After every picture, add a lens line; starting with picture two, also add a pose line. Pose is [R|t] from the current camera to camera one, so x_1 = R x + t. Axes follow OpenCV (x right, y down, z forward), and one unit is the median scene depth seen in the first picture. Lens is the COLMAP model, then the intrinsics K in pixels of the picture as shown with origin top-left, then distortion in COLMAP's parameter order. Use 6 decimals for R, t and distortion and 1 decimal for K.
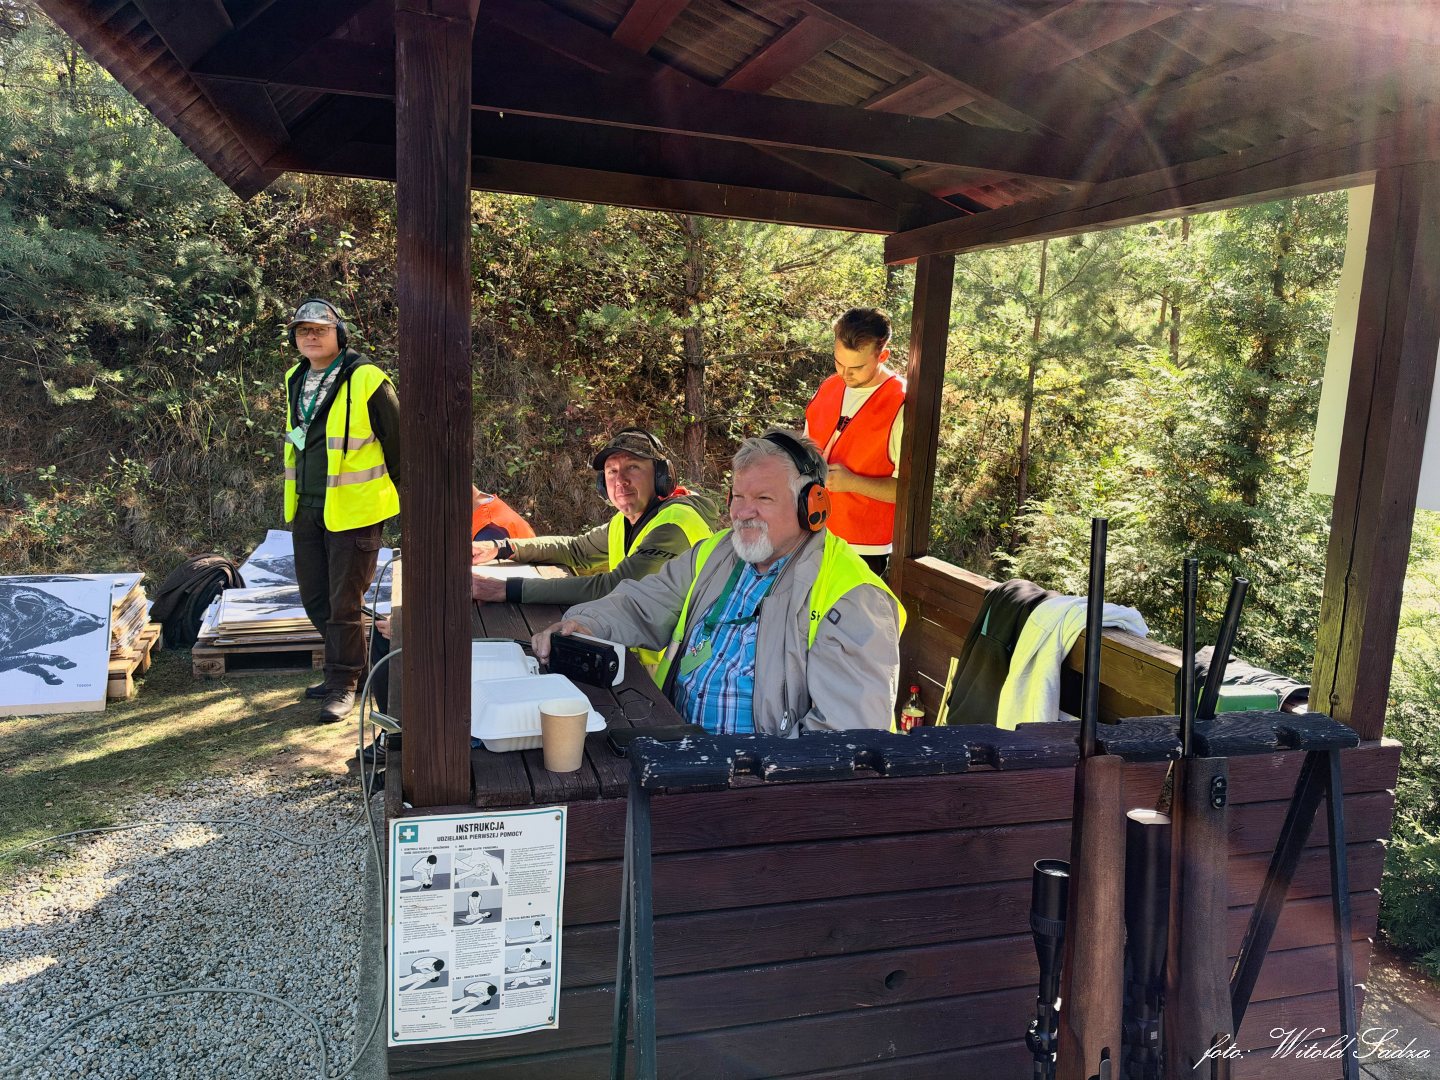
lens RADIAL K [[1129.3, 0, 720.0], [0, 1129.3, 540.0], [0, 0, 1]] dist [0.004713, 0.001973]
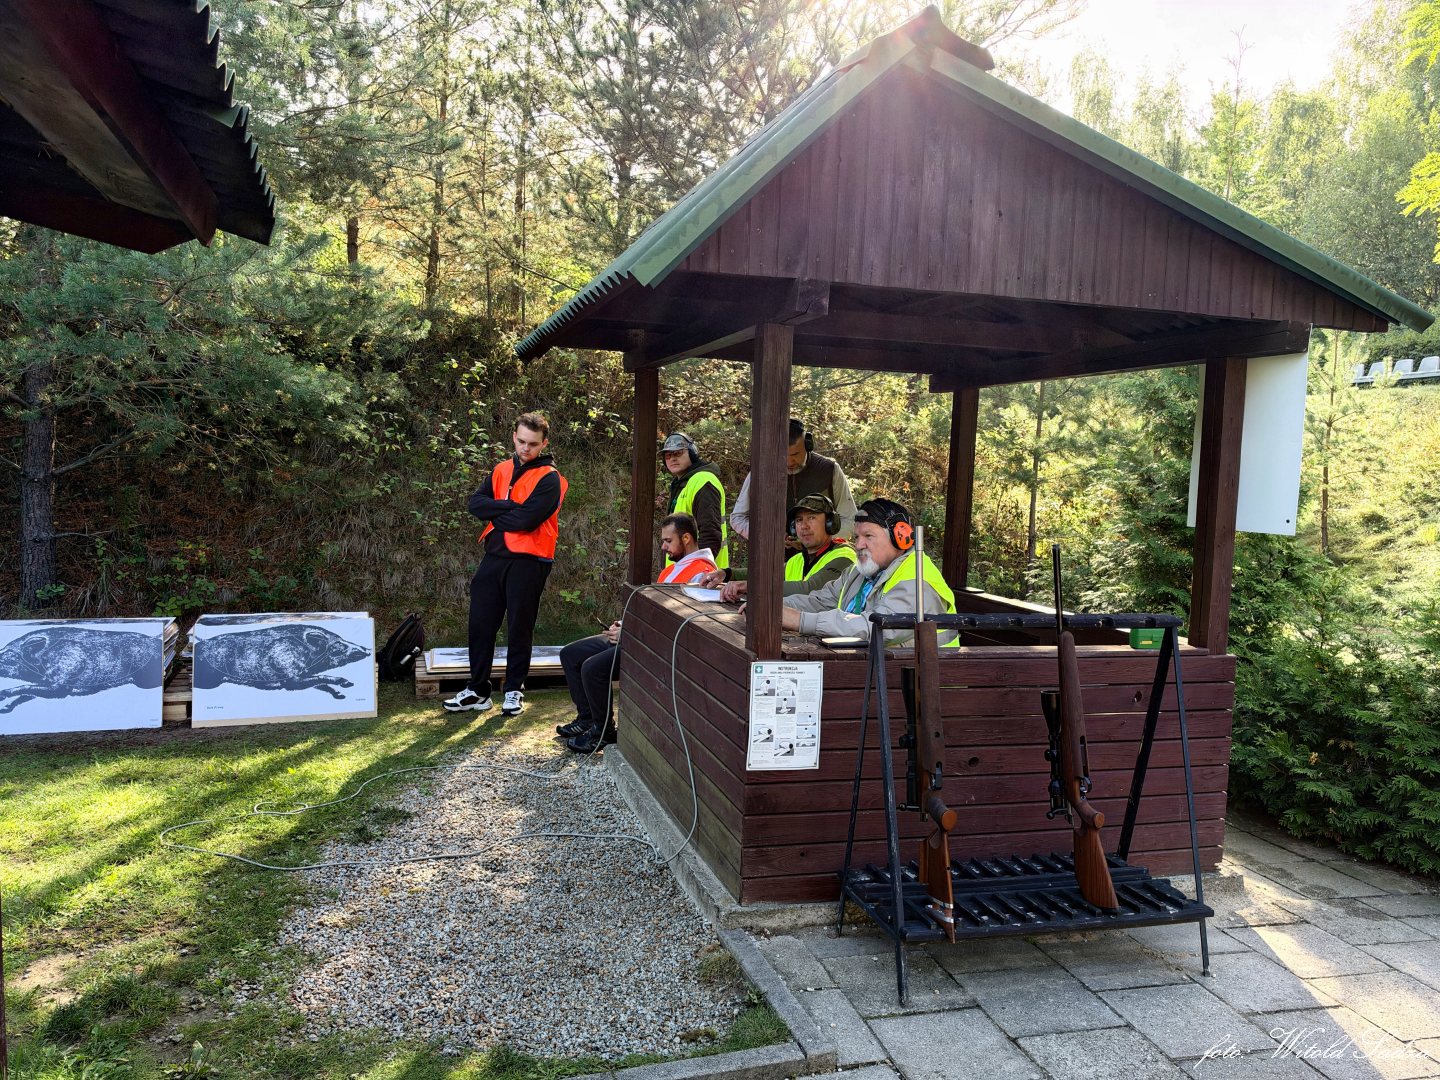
lens RADIAL K [[1129.3, 0, 720.0], [0, 1129.3, 540.0], [0, 0, 1]] dist [0.004713, 0.001973]
pose [[0.999872, -0.013245, -0.009026, -0.216340], [0.012433, 0.996319, -0.084811, 0.126350], [0.010116, 0.084688, 0.996356, -0.840305]]
